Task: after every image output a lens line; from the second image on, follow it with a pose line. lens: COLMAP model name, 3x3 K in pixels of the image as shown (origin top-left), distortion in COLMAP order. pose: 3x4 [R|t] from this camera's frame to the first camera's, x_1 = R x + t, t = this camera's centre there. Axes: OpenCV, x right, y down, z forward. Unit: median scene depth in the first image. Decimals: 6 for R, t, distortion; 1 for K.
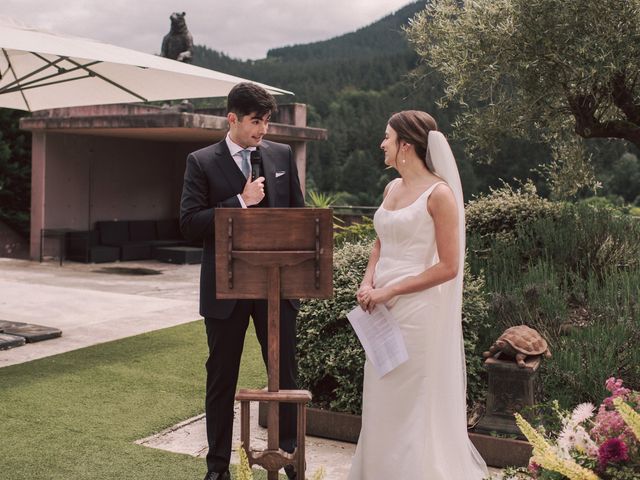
lens RADIAL K [[823.9, 0, 303.7], [0, 823.9, 207.0], [0, 0, 1]] dist [-0.098990, 0.072535]
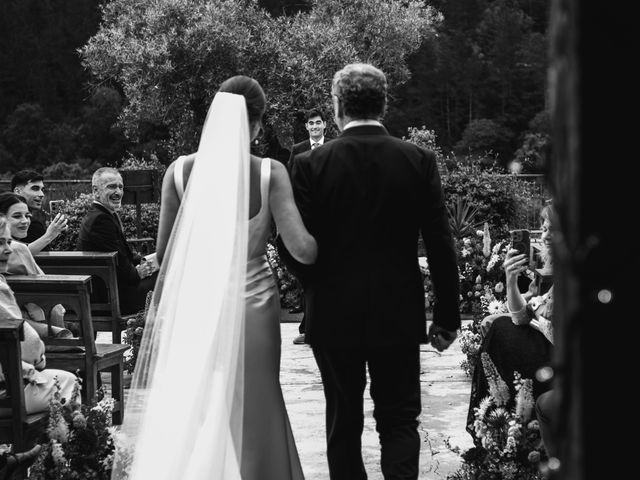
lens RADIAL K [[1548.6, 0, 360.2], [0, 1548.6, 240.2], [0, 0, 1]] dist [0.051217, 6.060865]
pose [[0.853681, -0.059358, 0.517403, -1.104795], [0.041923, 0.998092, 0.045335, 0.016839], [-0.519107, -0.017010, 0.854540, -1.998405]]
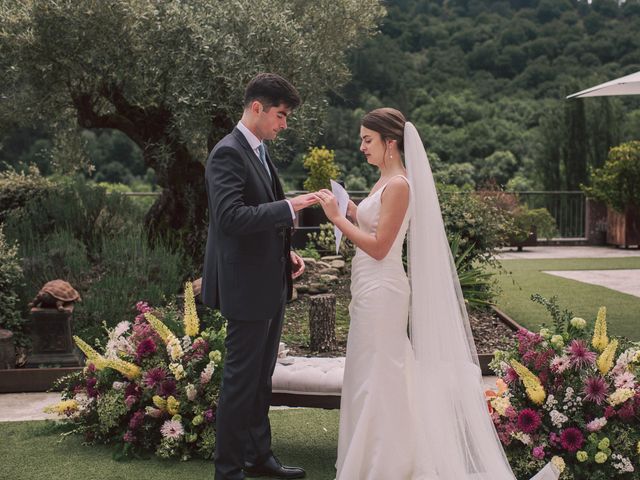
lens RADIAL K [[830.4, 0, 358.6], [0, 830.4, 212.4], [0, 0, 1]] dist [-0.080608, 0.036915]
pose [[0.765876, -0.045018, 0.641411, -0.153596], [0.023149, 0.998830, 0.042463, -0.002686], [-0.642572, -0.017674, 0.766022, -0.226914]]
